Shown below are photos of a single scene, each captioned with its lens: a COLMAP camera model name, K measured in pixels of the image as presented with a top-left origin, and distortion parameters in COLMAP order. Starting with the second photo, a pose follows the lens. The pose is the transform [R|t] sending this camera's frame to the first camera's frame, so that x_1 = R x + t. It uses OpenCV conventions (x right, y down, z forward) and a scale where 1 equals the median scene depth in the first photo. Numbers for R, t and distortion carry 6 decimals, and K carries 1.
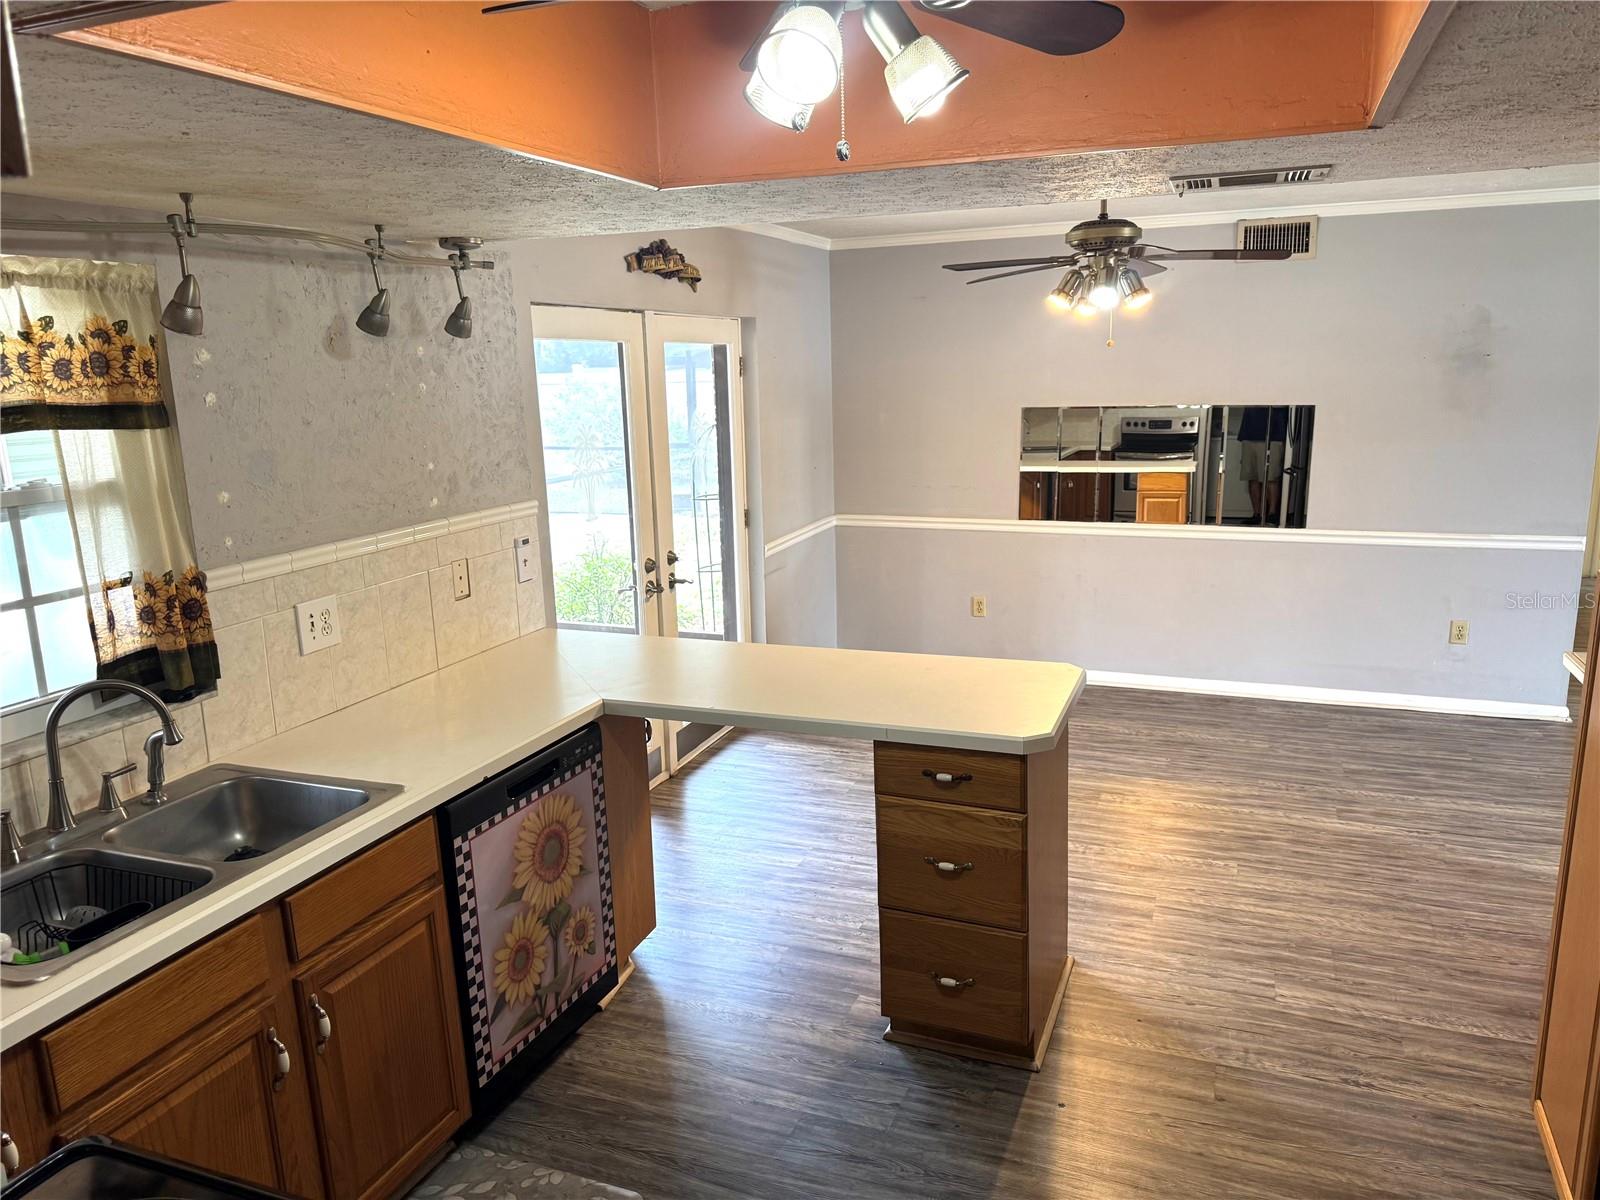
lens RADIAL K [[1125.9, 0, 814.5], [0, 1125.9, 601.2], [0, 0, 1]] dist [0.073015, -0.092474]
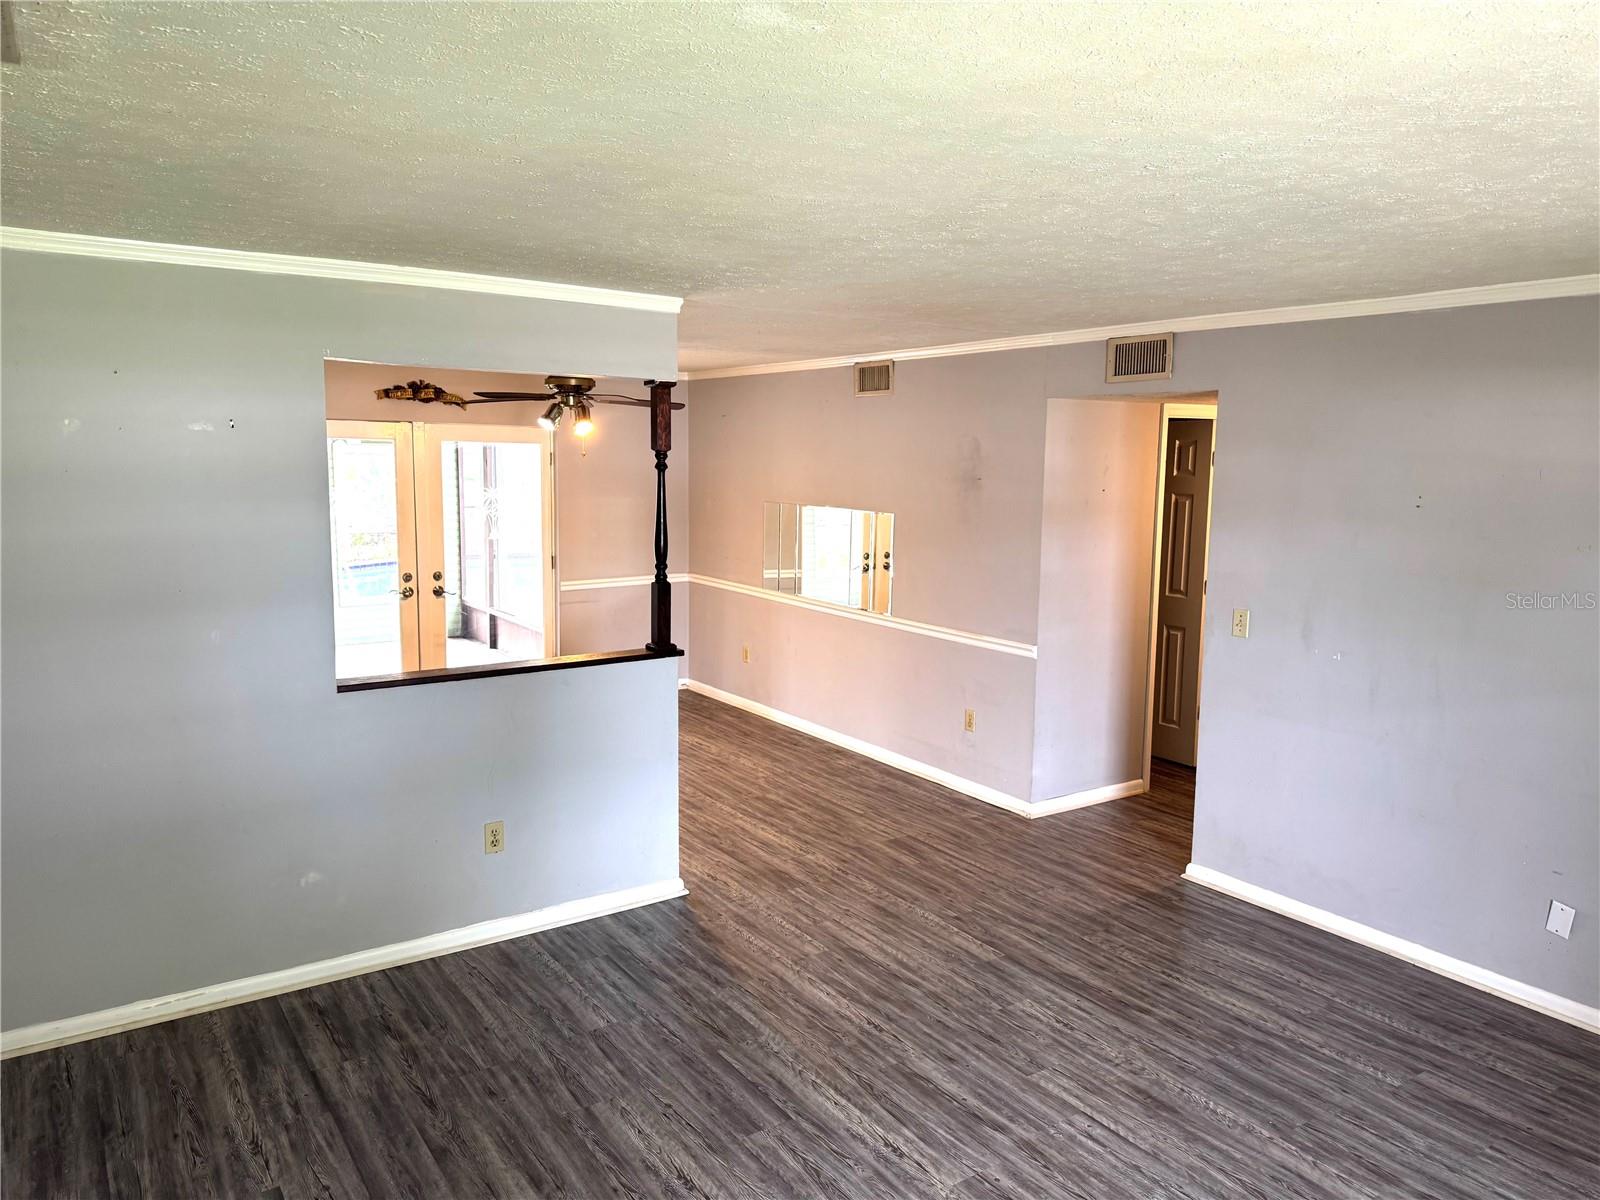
lens RADIAL K [[1125.9, 0, 820.3], [0, 1125.9, 602.8], [0, 0, 1]] dist [0.073015, -0.092474]
pose [[0.829582, 0.111114, -0.547218, 1.924470], [-0.151173, 0.988095, -0.028542, -0.061112], [0.537532, 0.106402, 0.836503, -0.043025]]
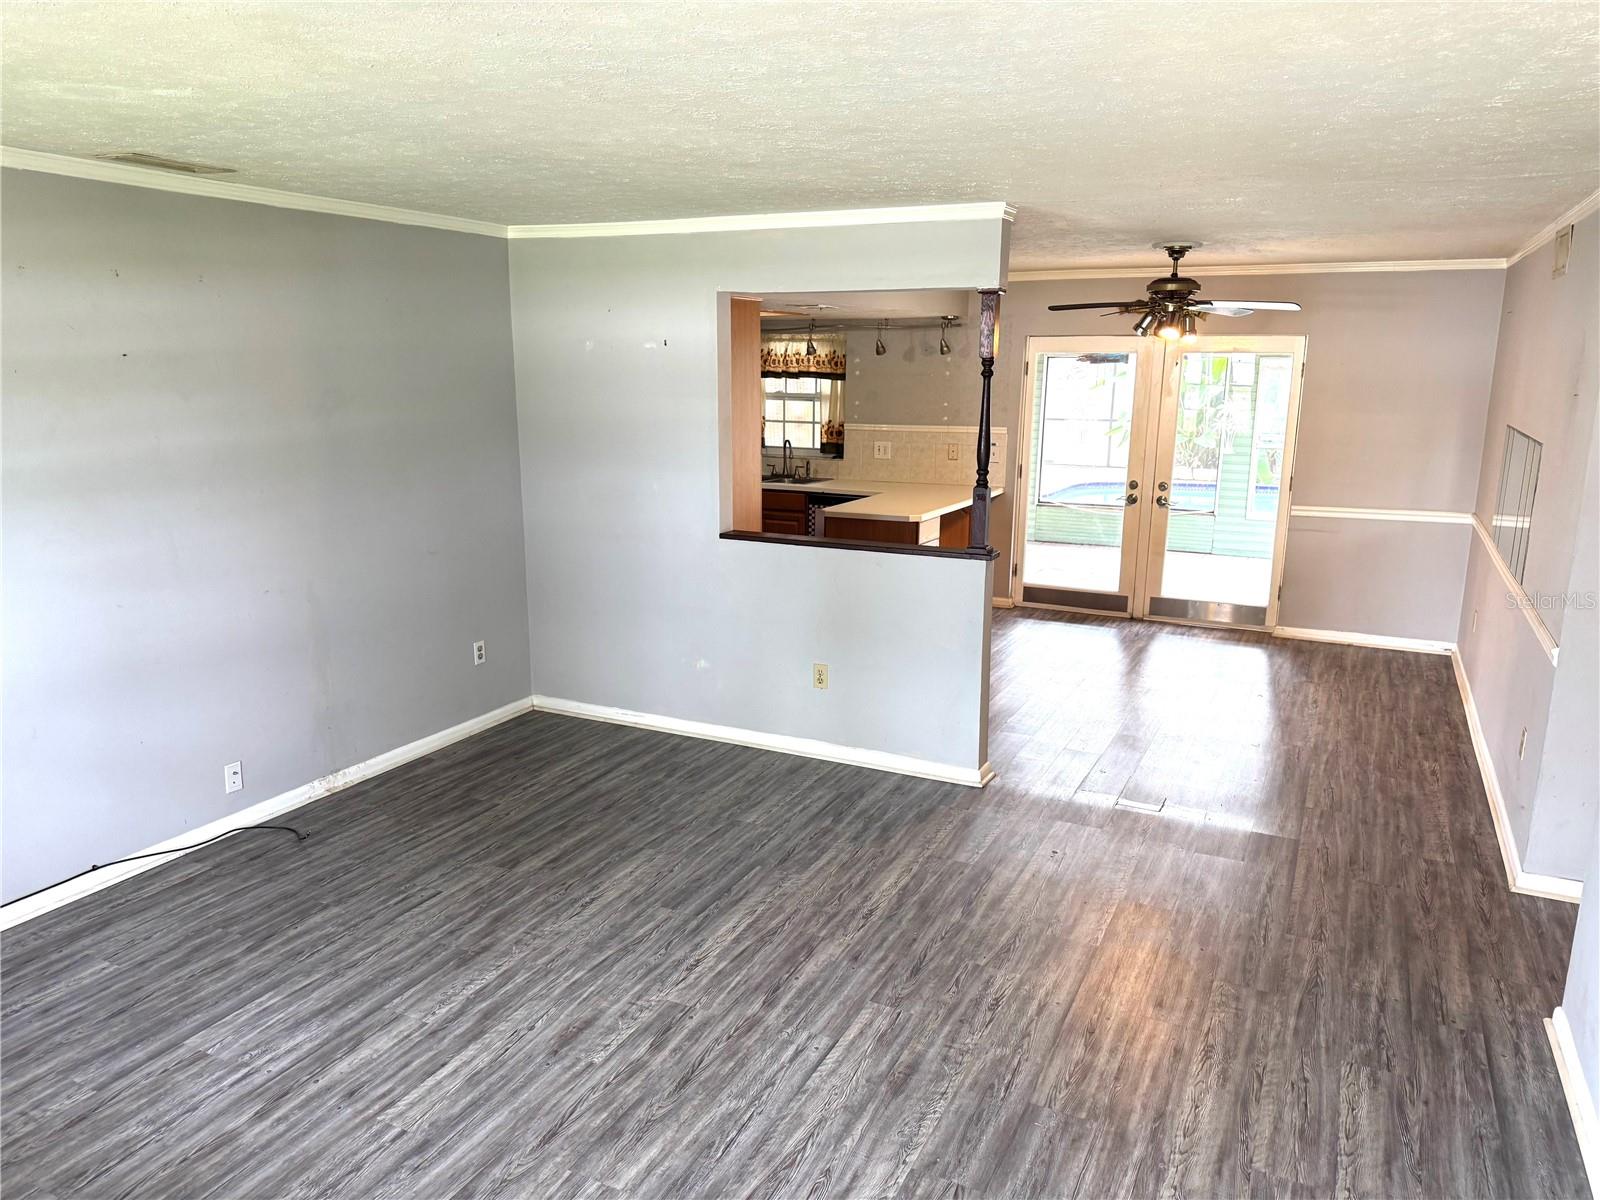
lens RADIAL K [[1125.9, 0, 801.5], [0, 1125.9, 608.9], [0, 0, 1]] dist [0.073015, -0.092474]
pose [[-0.086214, 0.238840, -0.967224, 2.510523], [-0.213246, 0.943915, 0.252092, -0.282765], [0.973187, 0.227991, -0.030447, 0.953848]]
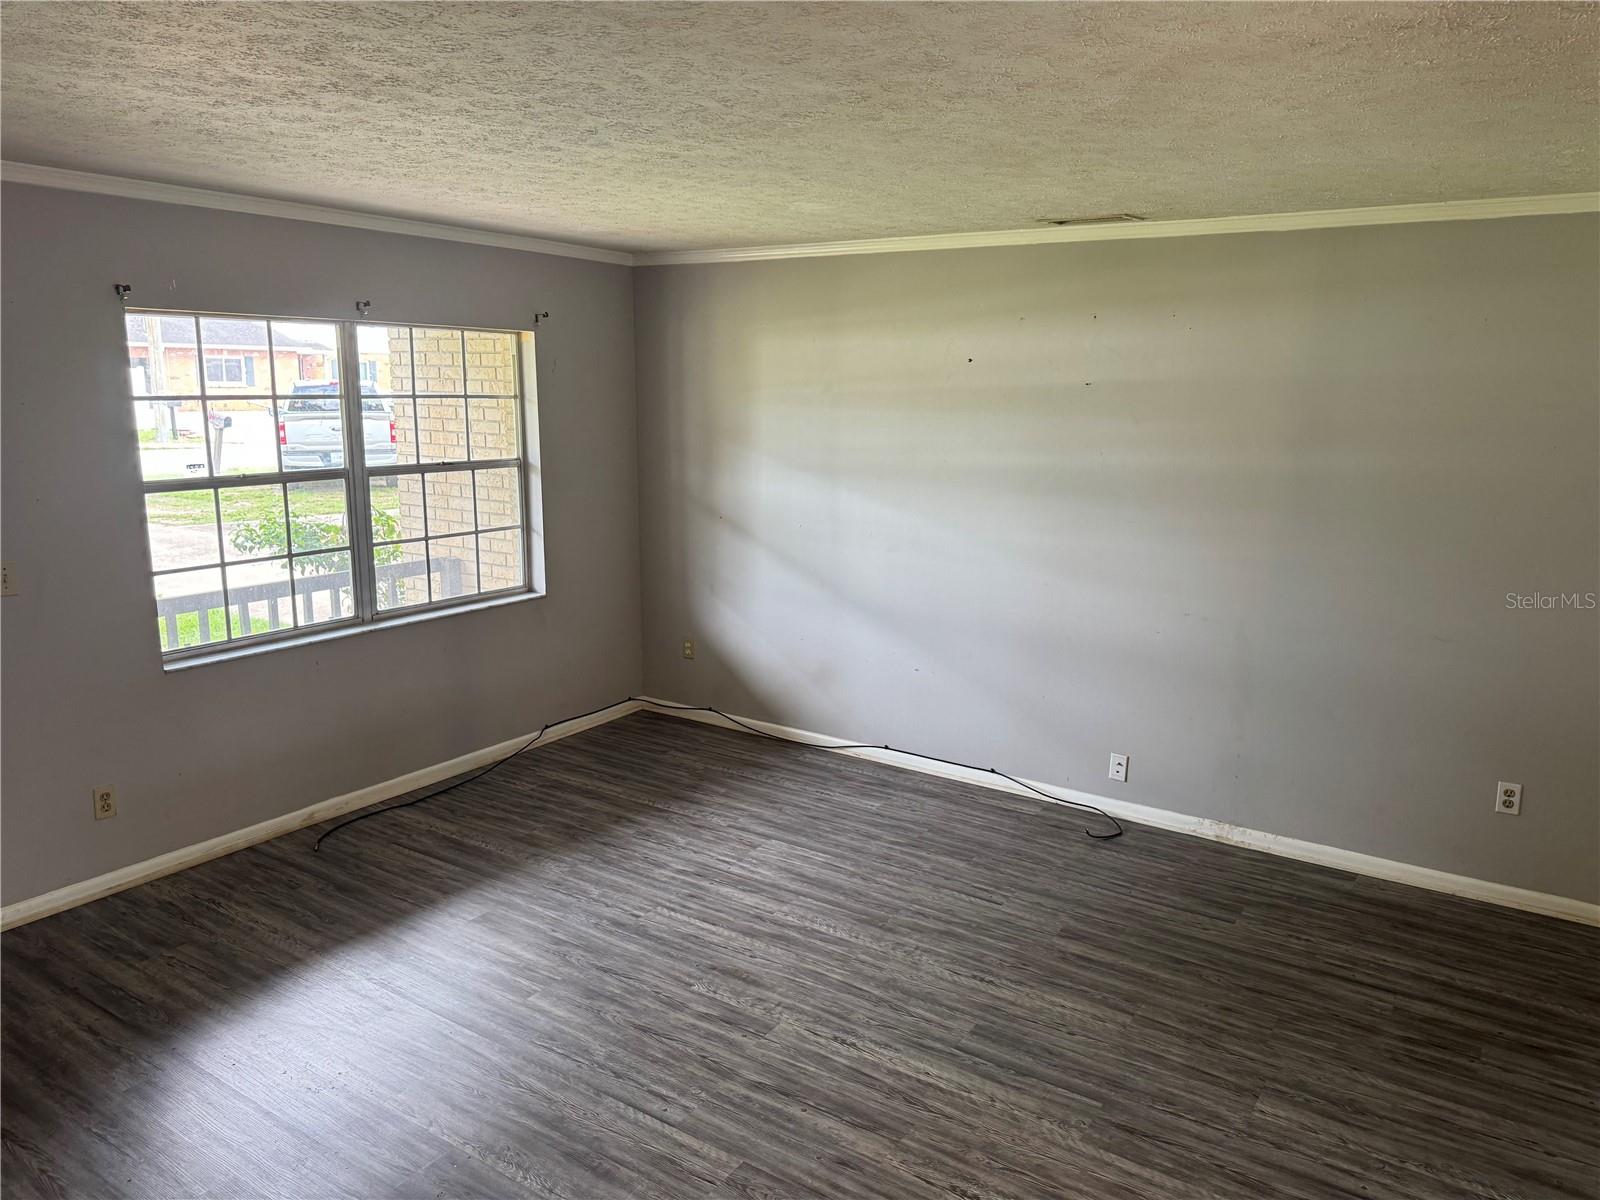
lens RADIAL K [[1125.9, 0, 788.5], [0, 1125.9, 617.5], [0, 0, 1]] dist [0.073015, -0.092474]
pose [[-0.974163, -0.036891, 0.222813, 1.305227], [0.056169, 0.915995, 0.397238, -0.410315], [-0.218750, 0.399490, -0.890256, 1.696949]]
